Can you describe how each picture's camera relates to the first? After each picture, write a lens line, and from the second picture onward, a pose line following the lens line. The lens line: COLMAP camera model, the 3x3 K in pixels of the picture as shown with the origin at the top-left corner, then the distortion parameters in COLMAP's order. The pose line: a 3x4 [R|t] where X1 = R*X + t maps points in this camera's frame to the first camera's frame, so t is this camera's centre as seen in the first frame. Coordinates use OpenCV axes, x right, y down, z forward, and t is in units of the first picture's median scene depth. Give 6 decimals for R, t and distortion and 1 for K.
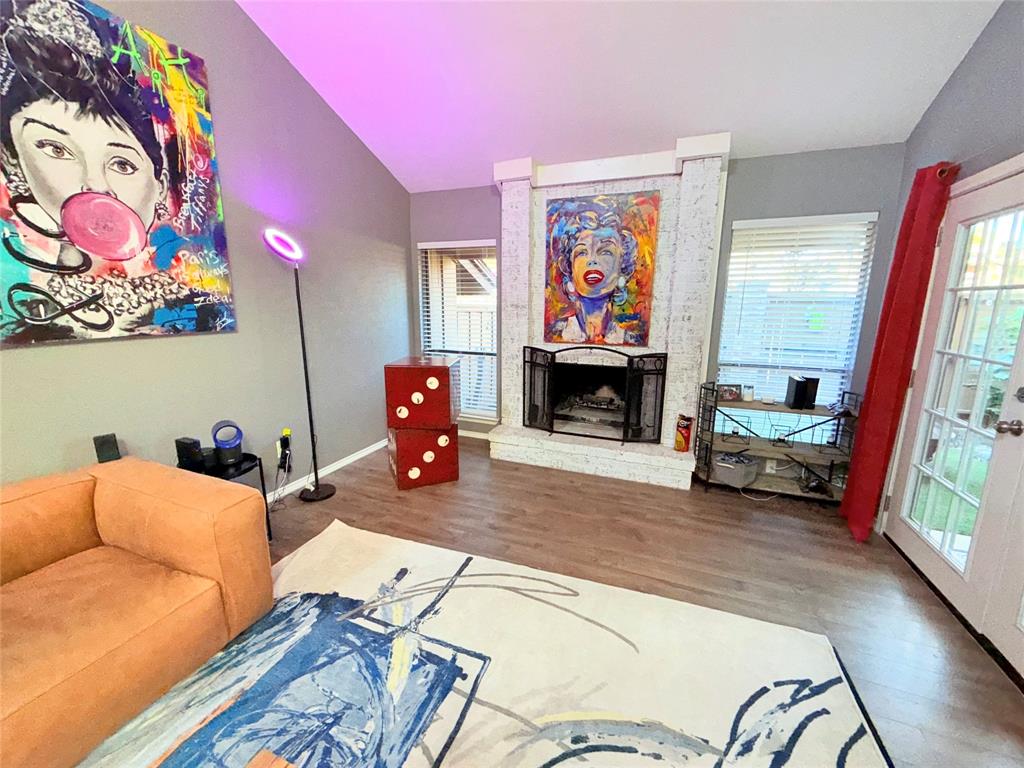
lens RADIAL K [[409.0, 0, 509.7], [0, 409.0, 381.9], [0, 0, 1]] dist [0.001033, 0.000148]
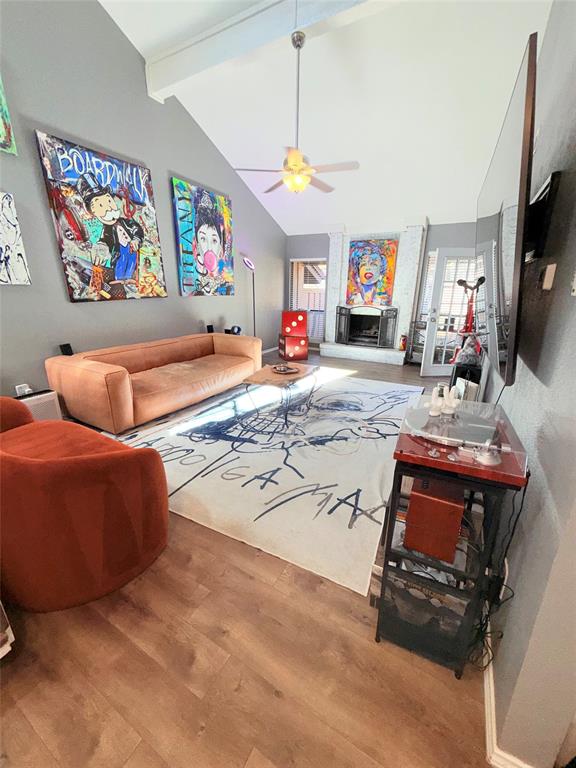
lens RADIAL K [[306.7, 0, 286.9], [0, 306.7, 382.1], [0, 0, 1]] dist [0.001033, 0.000148]
pose [[0.992319, 0.041525, -0.116527, -0.028269], [-0.030020, 0.994654, 0.098805, 0.193935], [0.120006, -0.094548, 0.988261, -0.863711]]
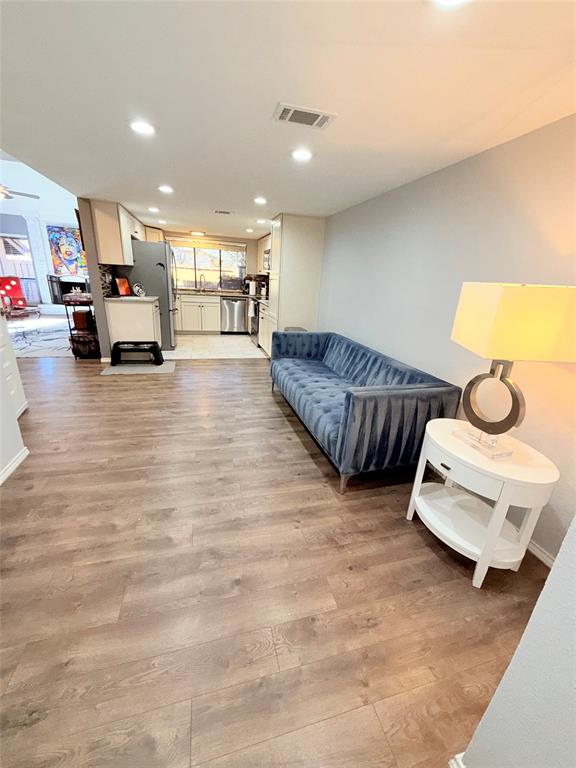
lens RADIAL K [[306.7, 0, 287.3], [0, 306.7, 382.8], [0, 0, 1]] dist [0.001033, 0.000148]
pose [[0.790797, -0.161144, 0.590486, -0.029682], [0.067225, 0.981751, 0.177891, 0.454159], [-0.608376, -0.100980, 0.787199, -2.155364]]
